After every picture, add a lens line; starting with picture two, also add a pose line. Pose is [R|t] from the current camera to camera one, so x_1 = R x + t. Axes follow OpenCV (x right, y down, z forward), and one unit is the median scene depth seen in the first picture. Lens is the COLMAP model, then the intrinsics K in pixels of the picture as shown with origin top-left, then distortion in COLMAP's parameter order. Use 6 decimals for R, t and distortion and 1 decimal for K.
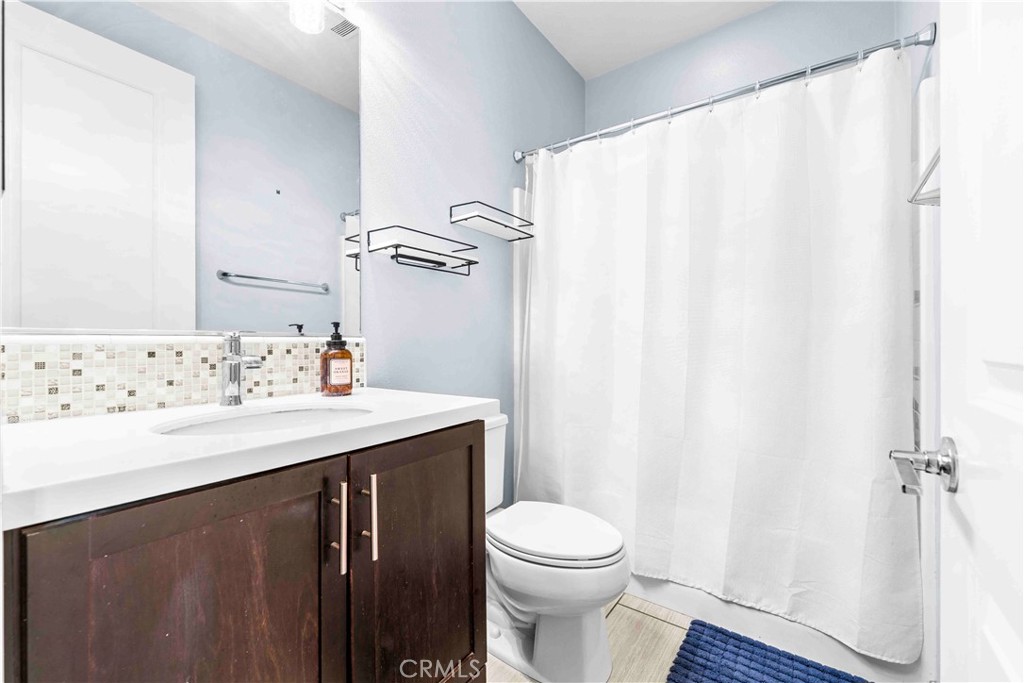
lens RADIAL K [[415.9, 0, 516.4], [0, 415.9, 343.3], [0, 0, 1]] dist [-0.000837, 0.000245]
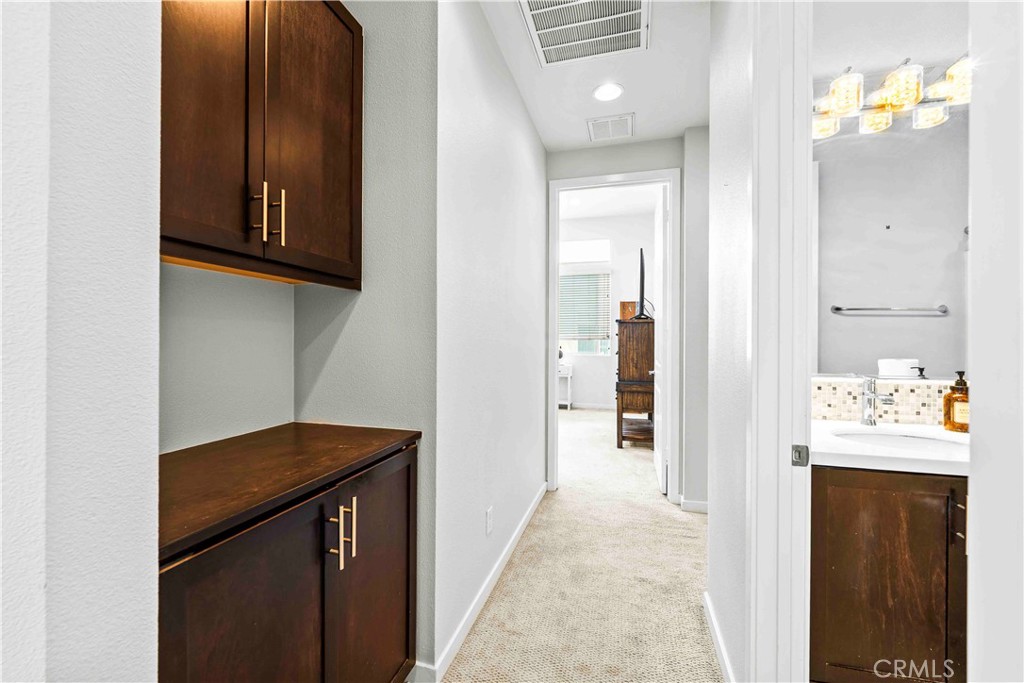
lens RADIAL K [[415.9, 0, 516.8], [0, 415.9, 341.4], [0, 0, 1]] dist [-0.000837, 0.000245]
pose [[0.343519, 0.004212, -0.939136, 0.281632], [-0.006534, 0.999976, 0.002095, -0.140855], [0.939123, 0.005416, 0.343538, -0.685220]]
